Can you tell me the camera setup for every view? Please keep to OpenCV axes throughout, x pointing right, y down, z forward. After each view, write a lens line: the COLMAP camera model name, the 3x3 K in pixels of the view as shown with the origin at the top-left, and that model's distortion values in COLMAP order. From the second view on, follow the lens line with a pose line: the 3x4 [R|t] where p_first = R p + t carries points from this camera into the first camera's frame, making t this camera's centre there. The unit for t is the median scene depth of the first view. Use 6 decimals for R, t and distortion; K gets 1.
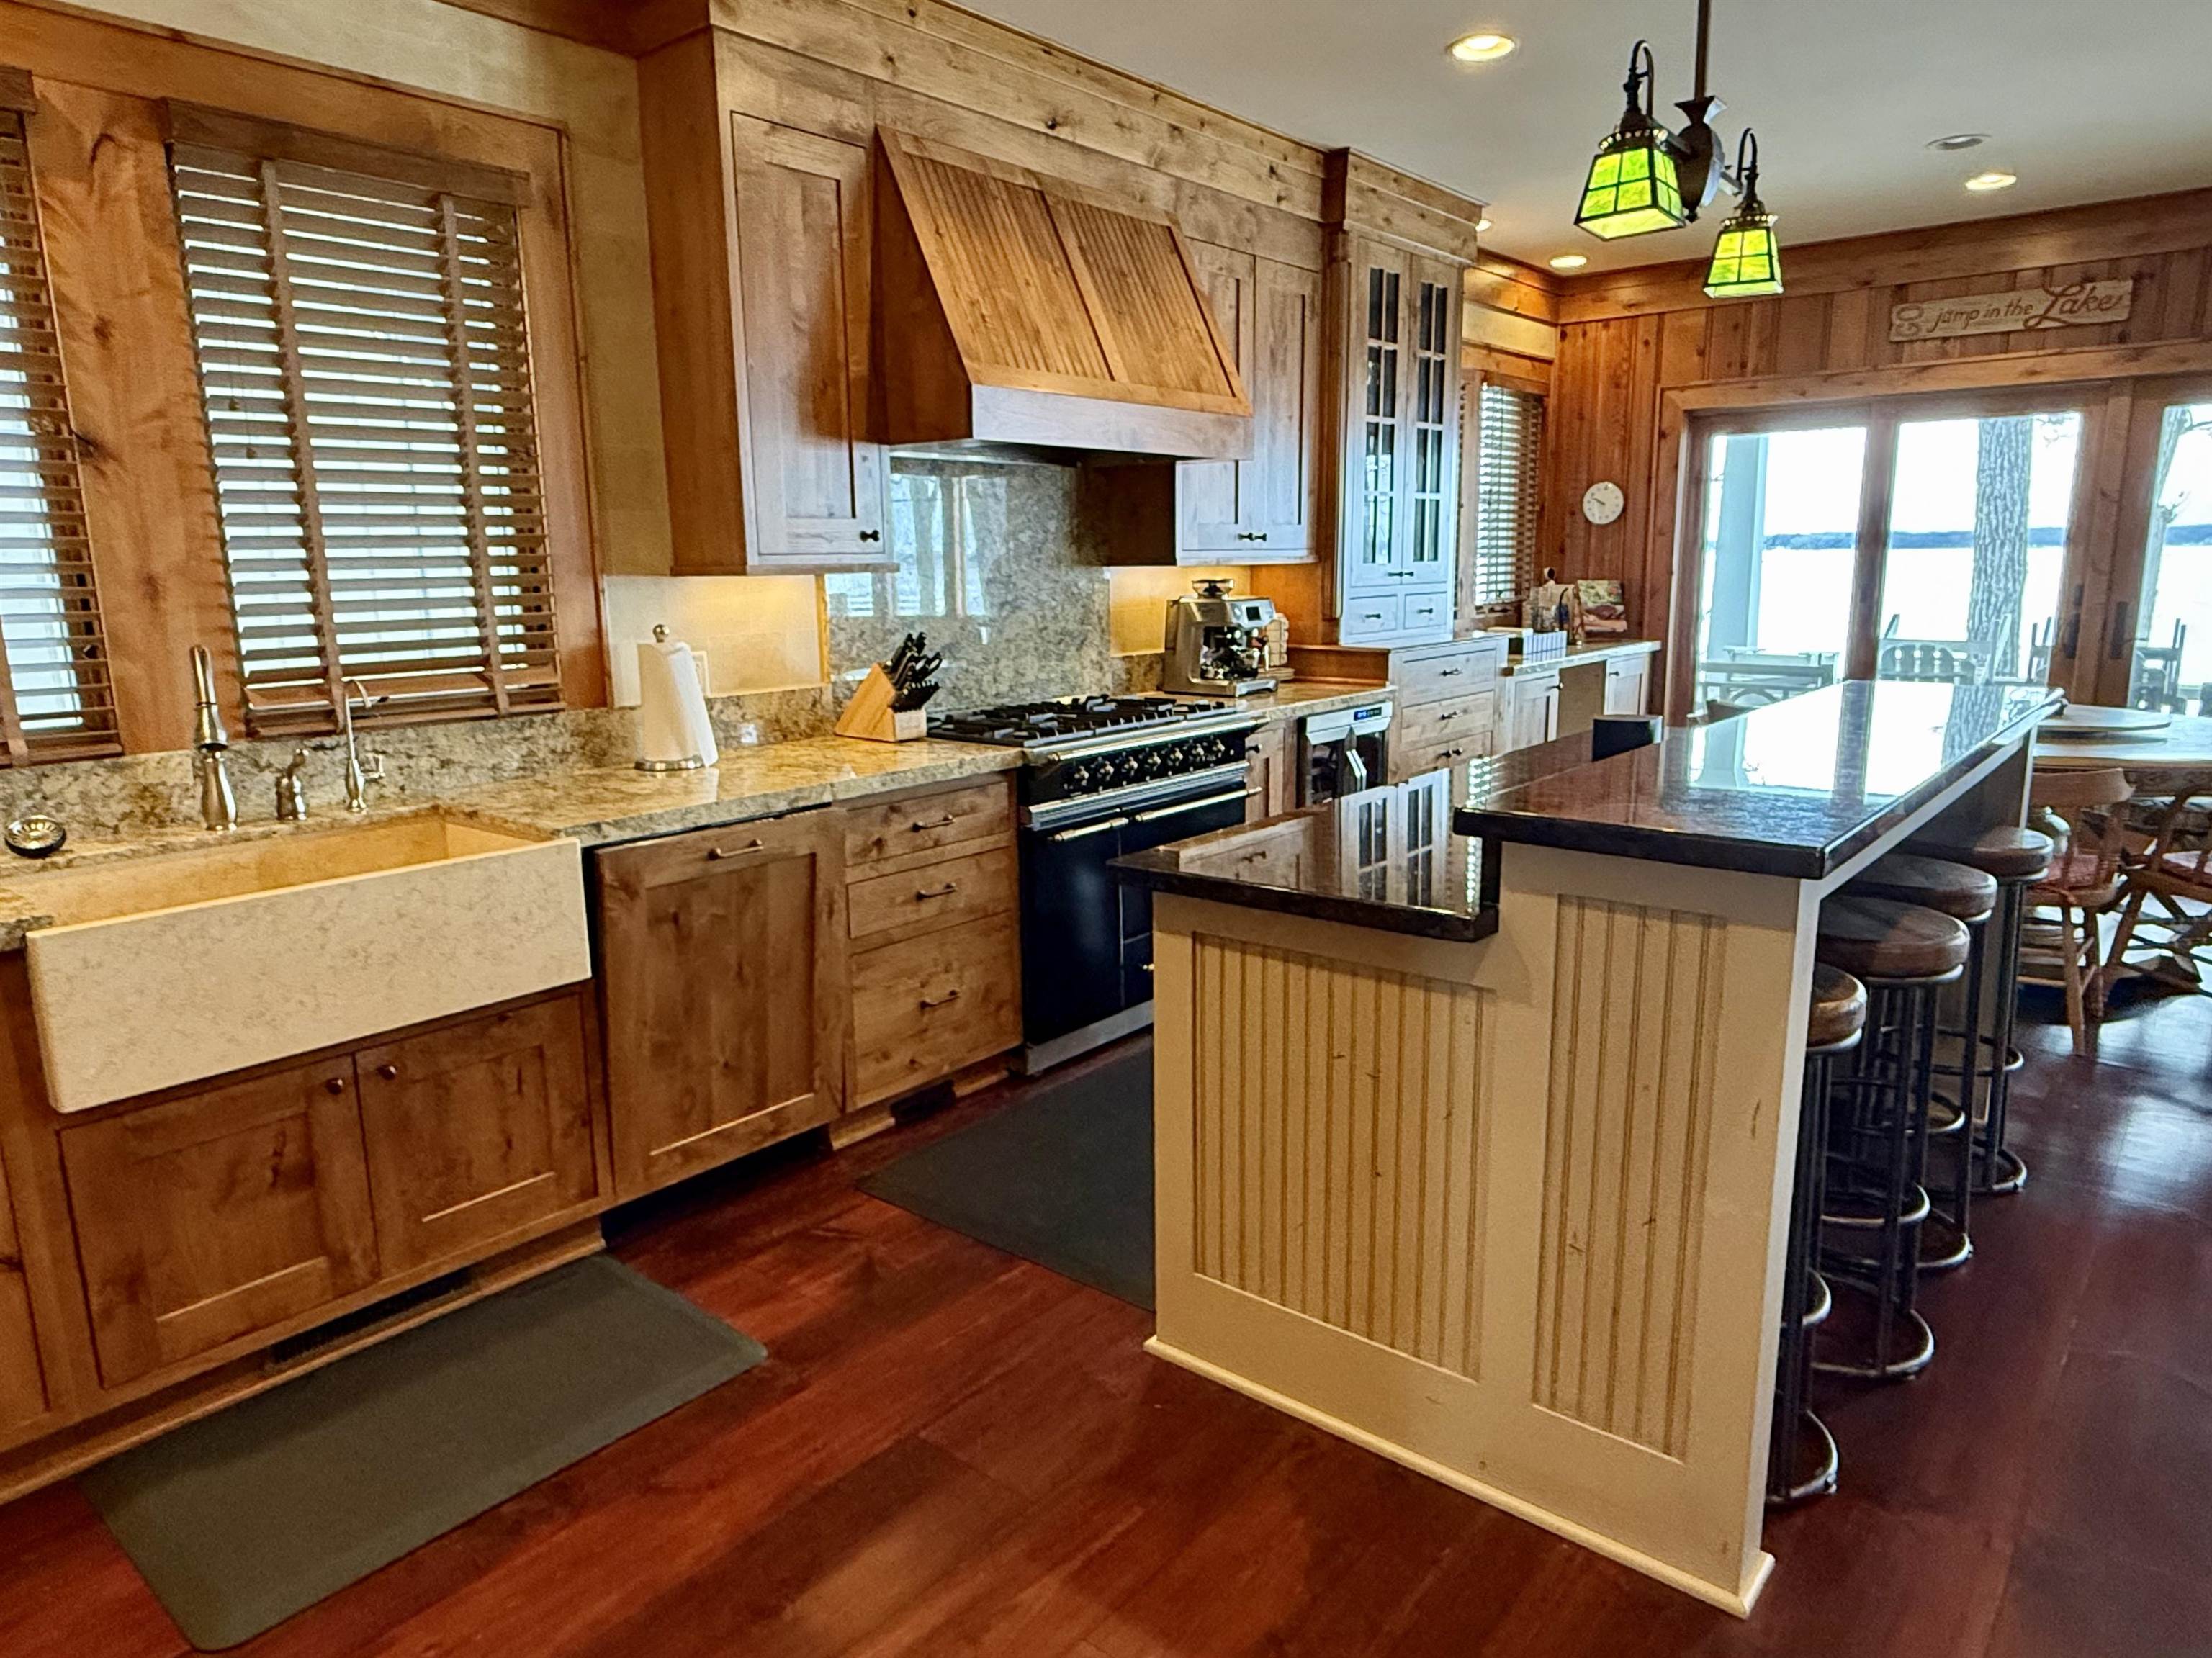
lens RADIAL K [[1410.6, 0, 1101.7], [0, 1410.6, 837.7], [0, 0, 1]] dist [-0.005350, 0.000522]
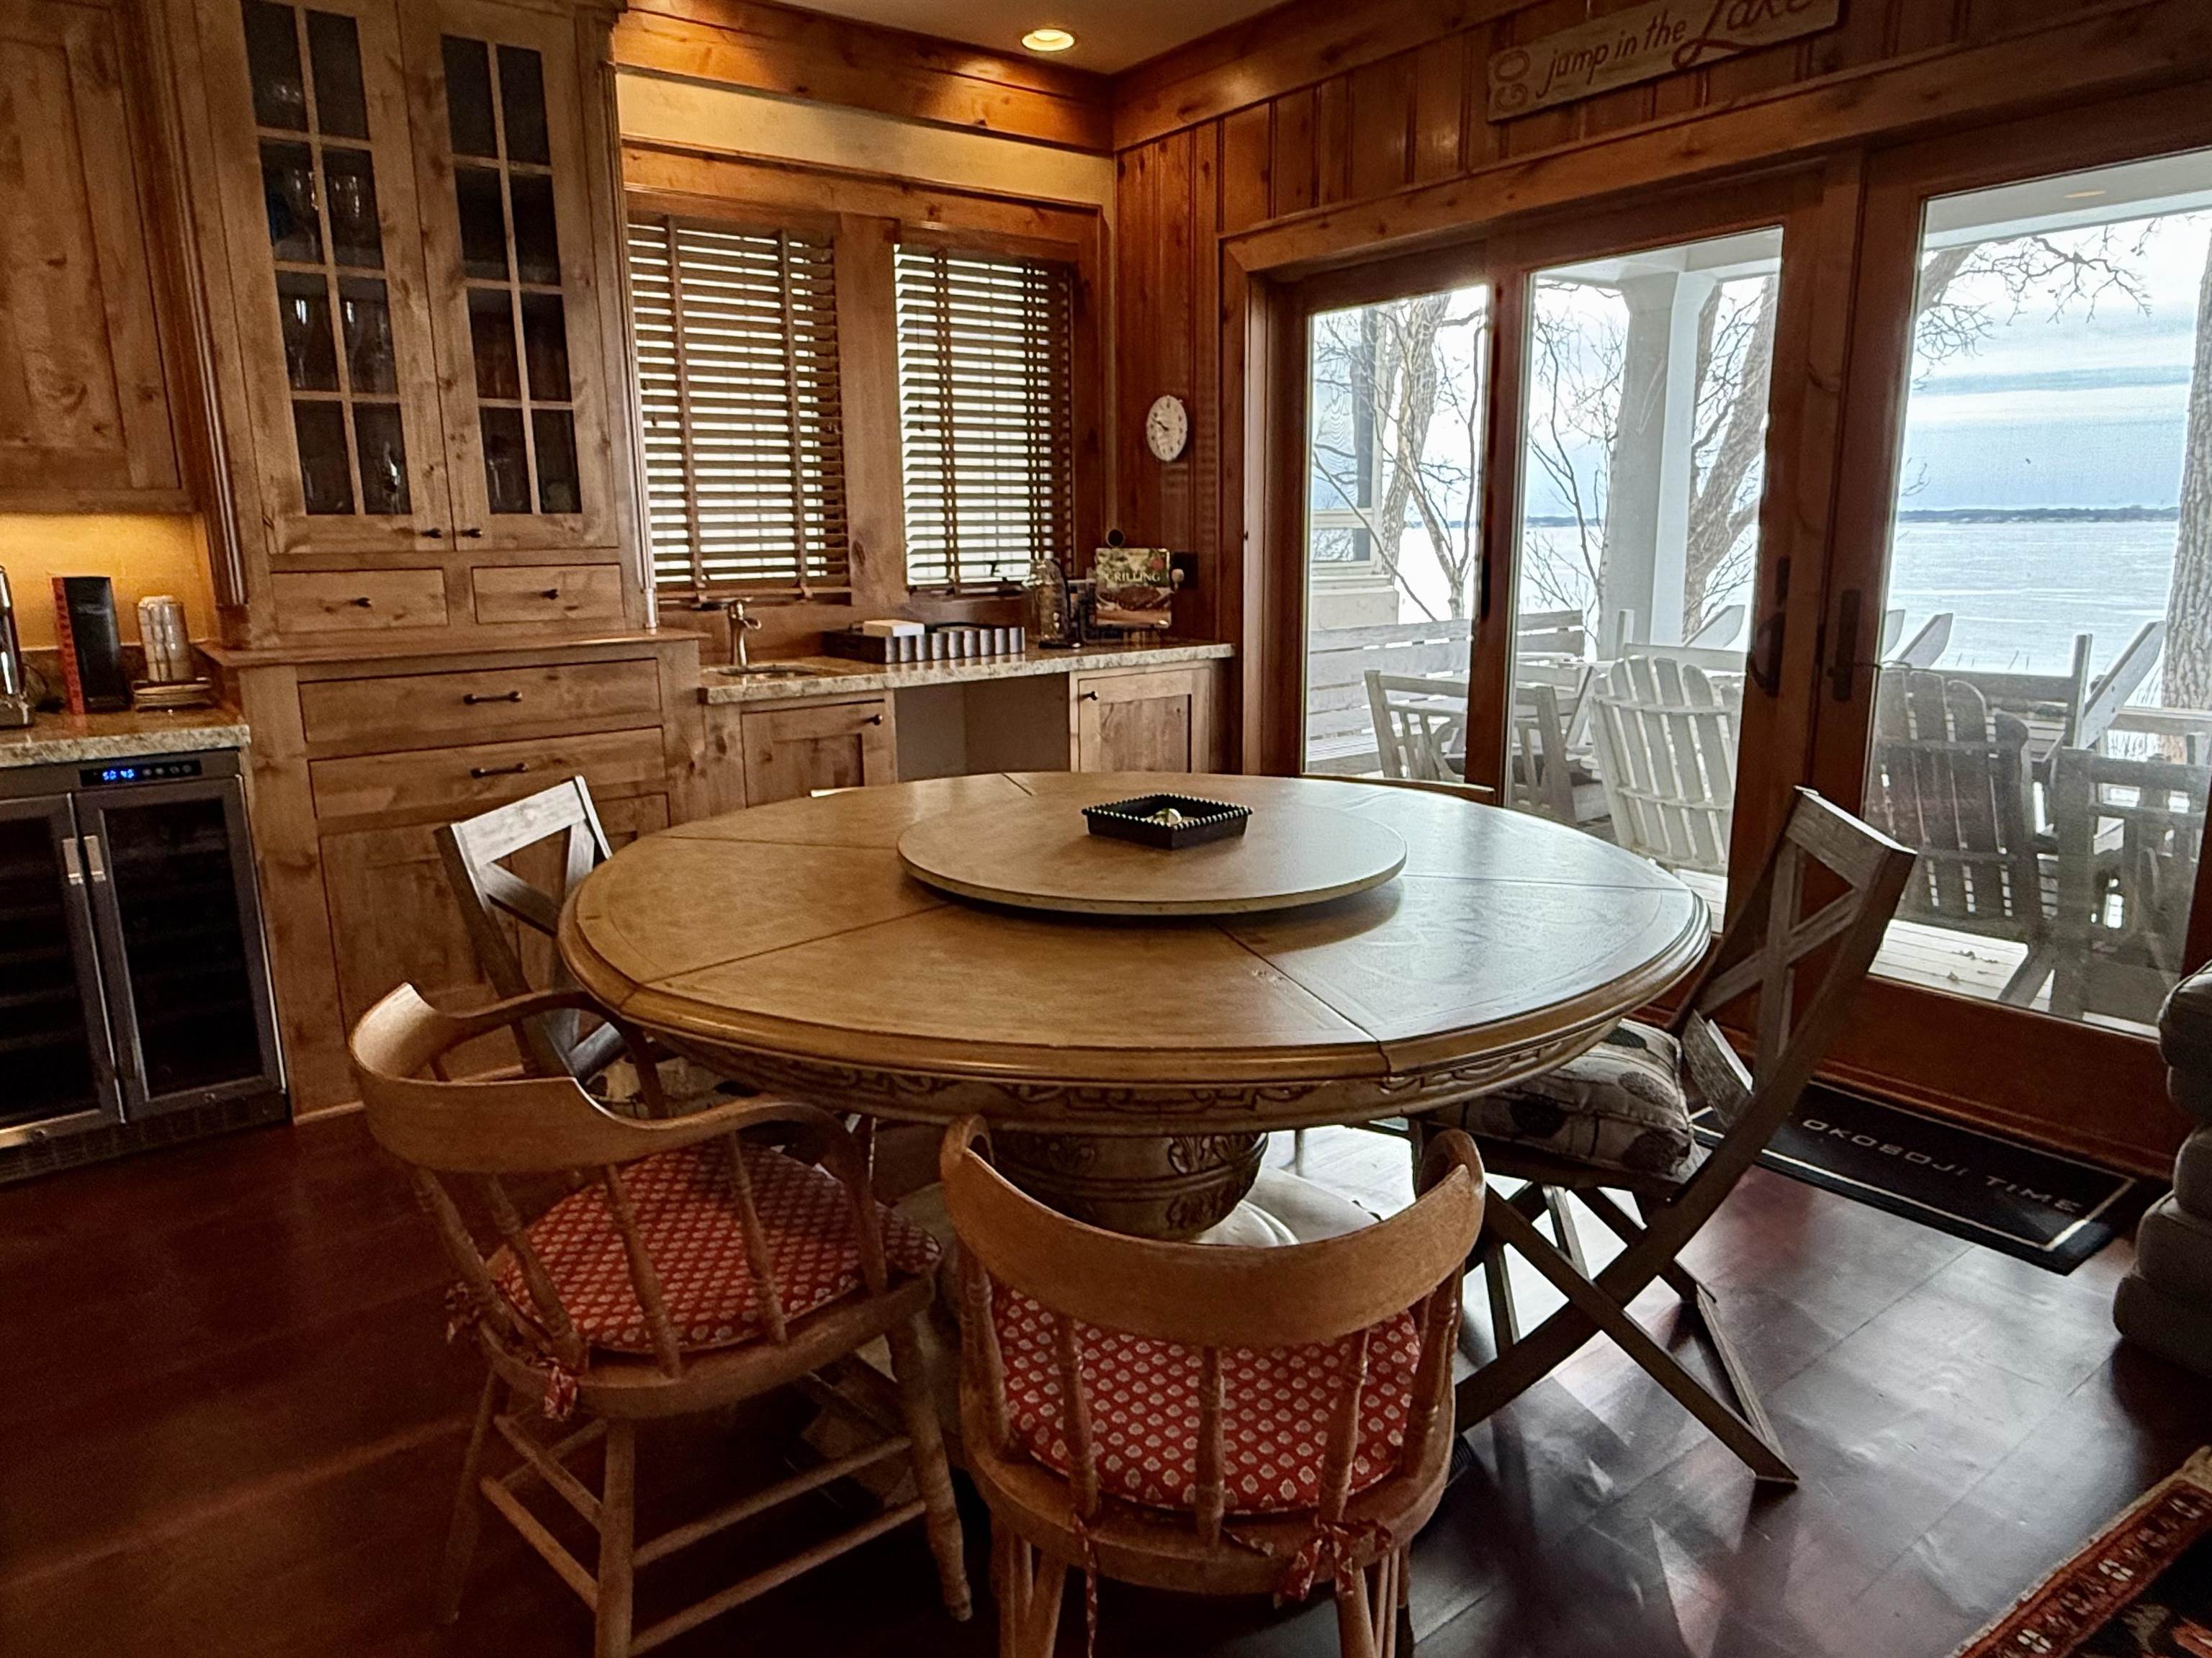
lens RADIAL K [[1410.6, 0, 1102.4], [0, 1410.6, 848.2], [0, 0, 1]] dist [-0.005350, 0.000522]
pose [[0.973840, 0.051093, -0.221415, 0.585569], [-0.044935, 0.998452, 0.032766, -0.078856], [0.222747, -0.021960, 0.974629, 0.436706]]
